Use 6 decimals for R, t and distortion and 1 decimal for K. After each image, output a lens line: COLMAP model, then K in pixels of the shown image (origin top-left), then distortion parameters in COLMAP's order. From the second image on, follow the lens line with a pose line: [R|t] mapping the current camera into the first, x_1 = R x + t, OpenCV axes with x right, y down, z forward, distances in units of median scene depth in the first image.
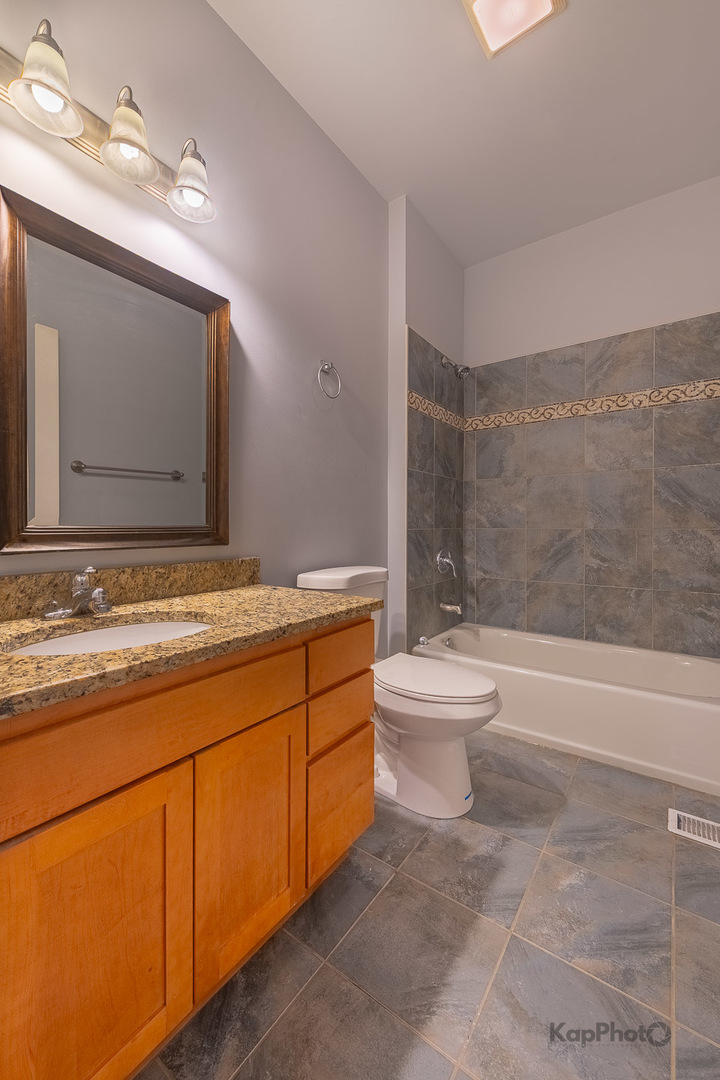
lens RADIAL K [[436.5, 0, 360.6], [0, 436.5, 533.0], [0, 0, 1]] dist [0.016383, -0.004658]
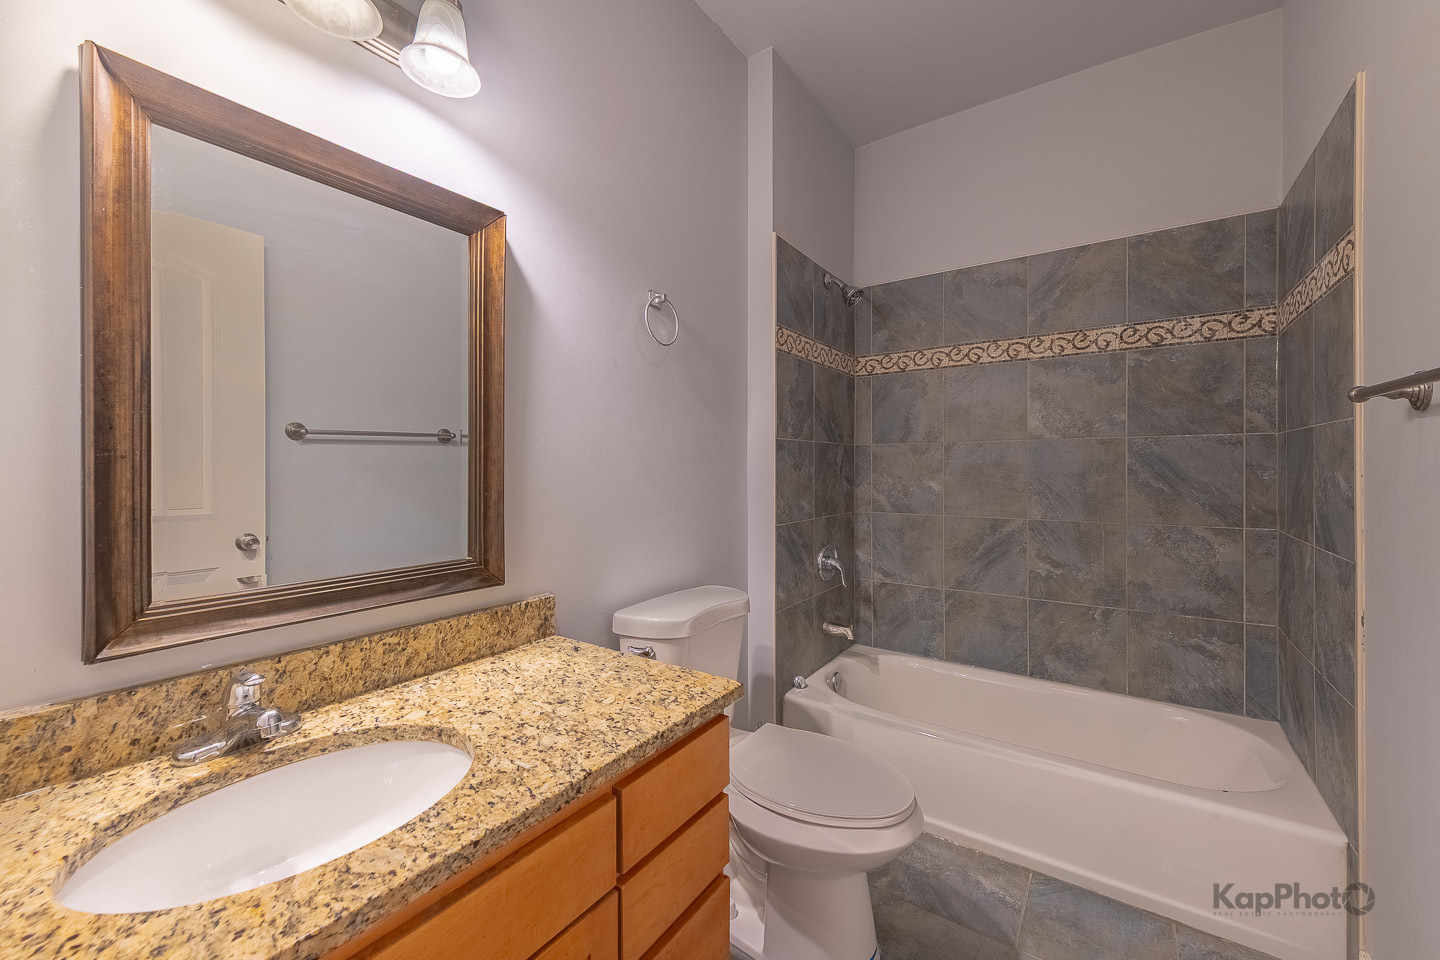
lens RADIAL K [[582.1, 0, 721.5], [0, 582.1, 473.1], [0, 0, 1]] dist [0.016383, -0.004658]
pose [[0.999795, -0.003033, 0.020017, 0.002836], [0.003238, 0.999943, -0.010214, -0.098224], [-0.019985, 0.010277, 0.999747, 0.095361]]
